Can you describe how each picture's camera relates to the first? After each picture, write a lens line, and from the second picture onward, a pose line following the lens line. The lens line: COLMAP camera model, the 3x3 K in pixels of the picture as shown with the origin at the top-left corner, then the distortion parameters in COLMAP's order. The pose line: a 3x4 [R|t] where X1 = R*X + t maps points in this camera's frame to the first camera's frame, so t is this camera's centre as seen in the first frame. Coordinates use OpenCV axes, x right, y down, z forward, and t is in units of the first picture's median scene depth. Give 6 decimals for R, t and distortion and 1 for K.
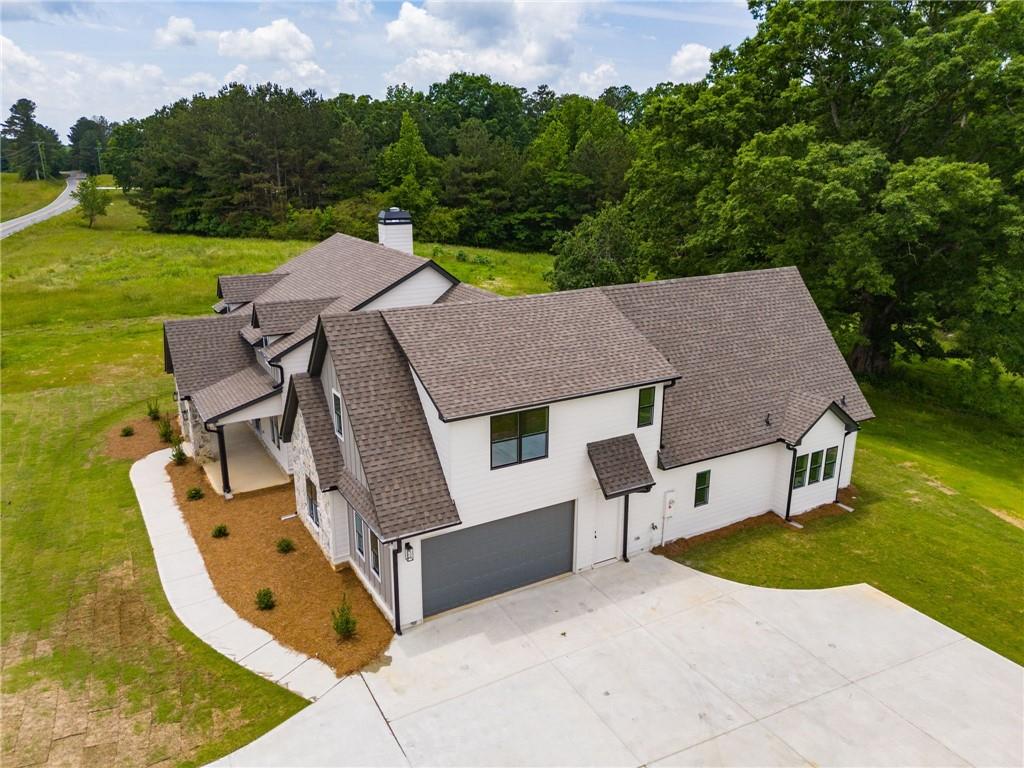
lens RADIAL K [[760.2, 0, 513.2], [0, 760.2, 383.5], [0, 0, 1]] dist [0.039746, 0.003522]
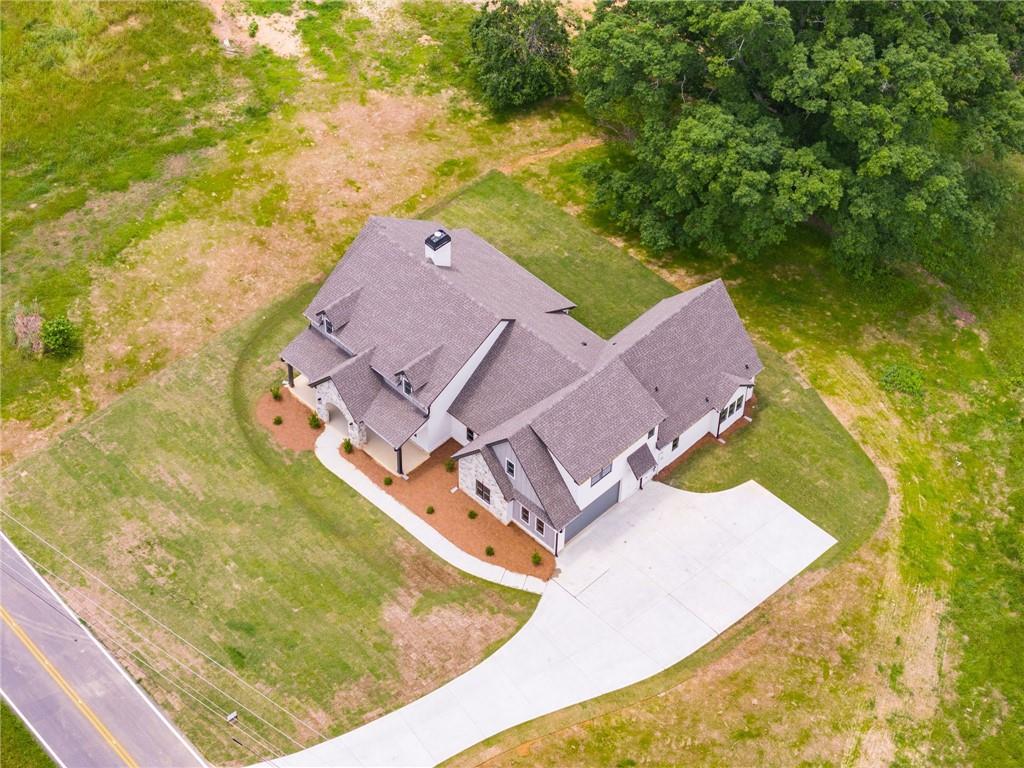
lens RADIAL K [[2096.3, 0, 511.5], [0, 2096.3, 383.9], [0, 0, 1]] dist [-0.073514, 0.000000]
pose [[0.965283, -0.183764, 0.185631, -1.201391], [0.063086, 0.853648, 0.517016, -2.994331], [-0.253472, -0.487356, 0.835605, -3.518688]]
